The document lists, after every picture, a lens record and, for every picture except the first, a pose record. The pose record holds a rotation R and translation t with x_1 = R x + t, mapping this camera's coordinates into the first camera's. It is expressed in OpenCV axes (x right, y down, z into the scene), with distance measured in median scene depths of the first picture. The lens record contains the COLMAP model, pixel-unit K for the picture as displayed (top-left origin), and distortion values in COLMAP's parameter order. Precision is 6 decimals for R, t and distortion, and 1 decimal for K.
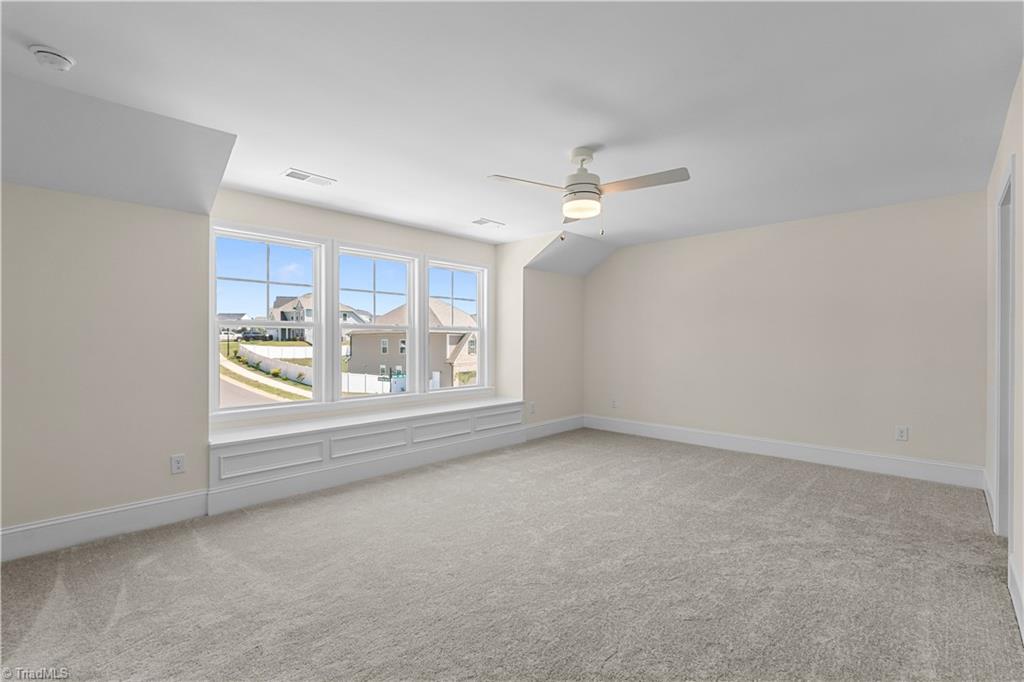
lens RADIAL K [[456.8, 0, 521.9], [0, 456.8, 347.0], [0, 0, 1]] dist [-0.002545, -0.000212]
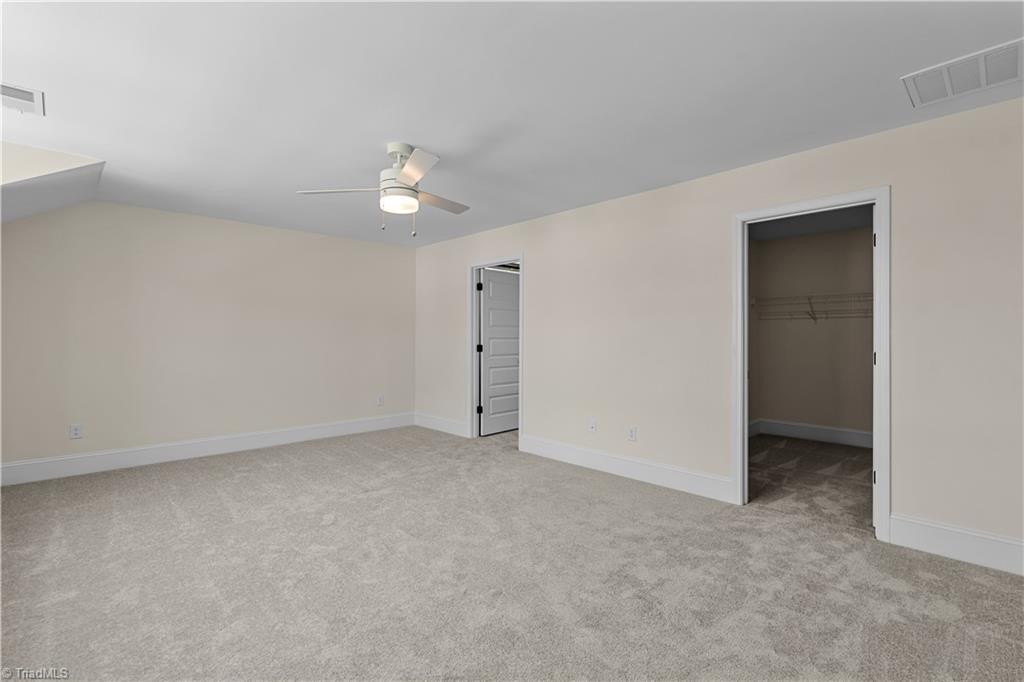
lens RADIAL K [[456.8, 0, 518.4], [0, 456.8, 331.5], [0, 0, 1]] dist [-0.002545, -0.000212]
pose [[0.064361, 0.008075, 0.997894, -0.661123], [0.014365, 0.999856, -0.009017, -0.007746], [-0.997823, 0.014915, 0.064235, 0.534016]]
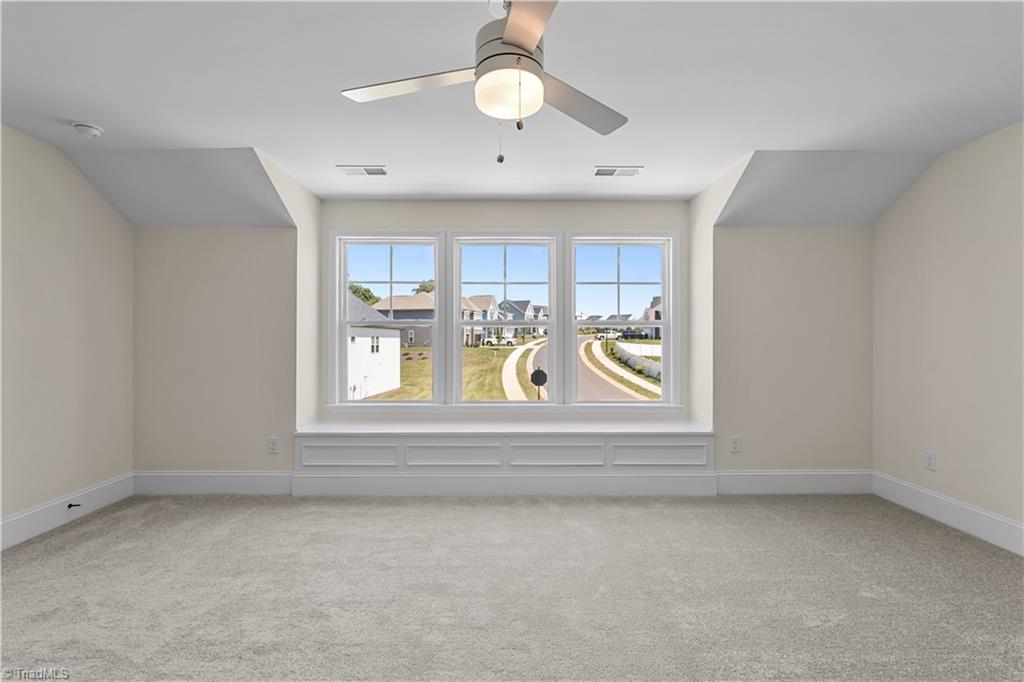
lens RADIAL K [[456.8, 0, 509.5], [0, 456.8, 337.4], [0, 0, 1]] dist [-0.002545, -0.000212]
pose [[0.684959, -0.021448, -0.728266, 0.399924], [-0.004989, 0.999405, -0.034126, 0.015047], [0.728565, 0.027008, 0.684444, 0.500782]]
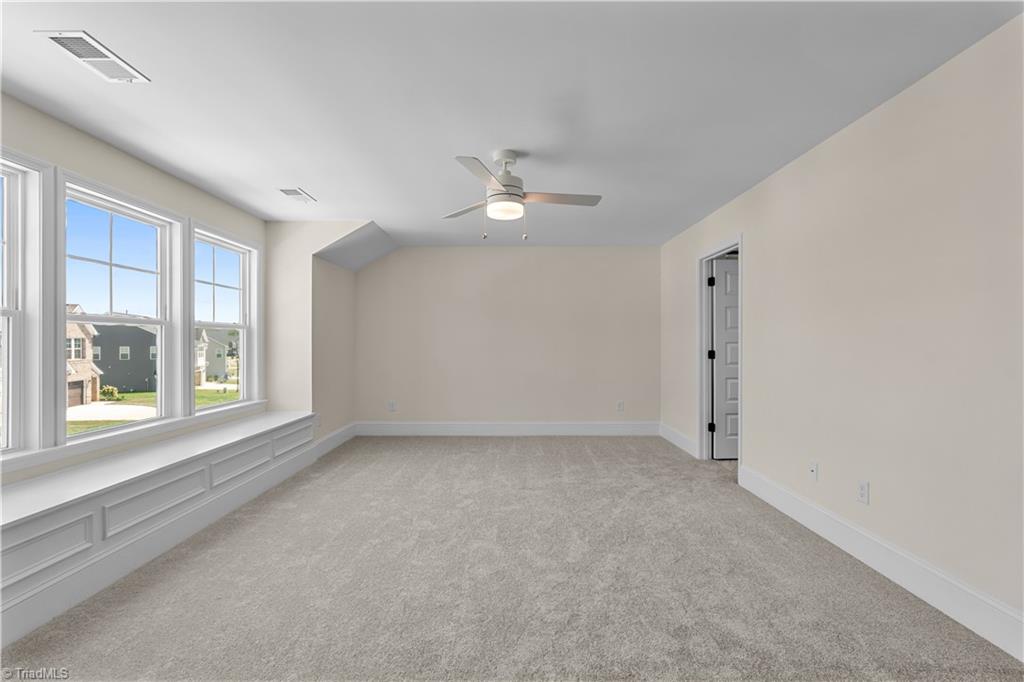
lens RADIAL K [[456.8, 0, 516.6], [0, 456.8, 339.8], [0, 0, 1]] dist [-0.002545, -0.000212]
pose [[0.733928, -0.001140, 0.679227, -0.420502], [0.014164, 0.999807, -0.013626, 0.000575], [-0.679080, 0.019622, 0.733802, 0.191617]]
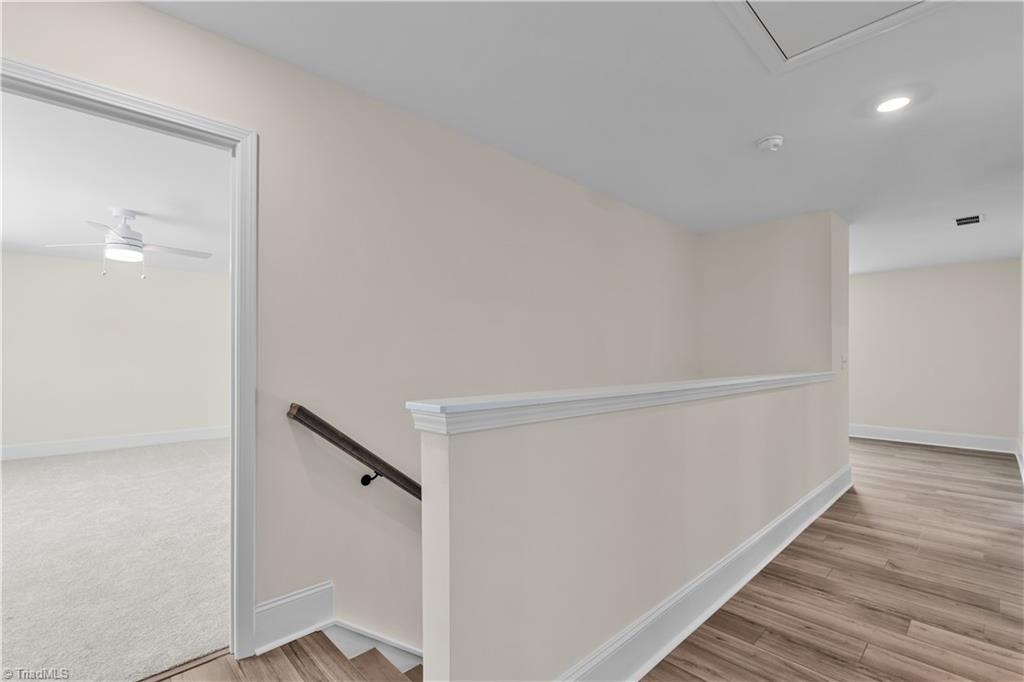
lens RADIAL K [[456.8, 0, 512.2], [0, 456.8, 356.7], [0, 0, 1]] dist [-0.002545, -0.000212]
pose [[0.071156, -0.006836, 0.997442, -0.853933], [0.018424, 0.999815, 0.005538, 0.002407], [-0.997295, 0.017983, 0.071269, -0.151689]]
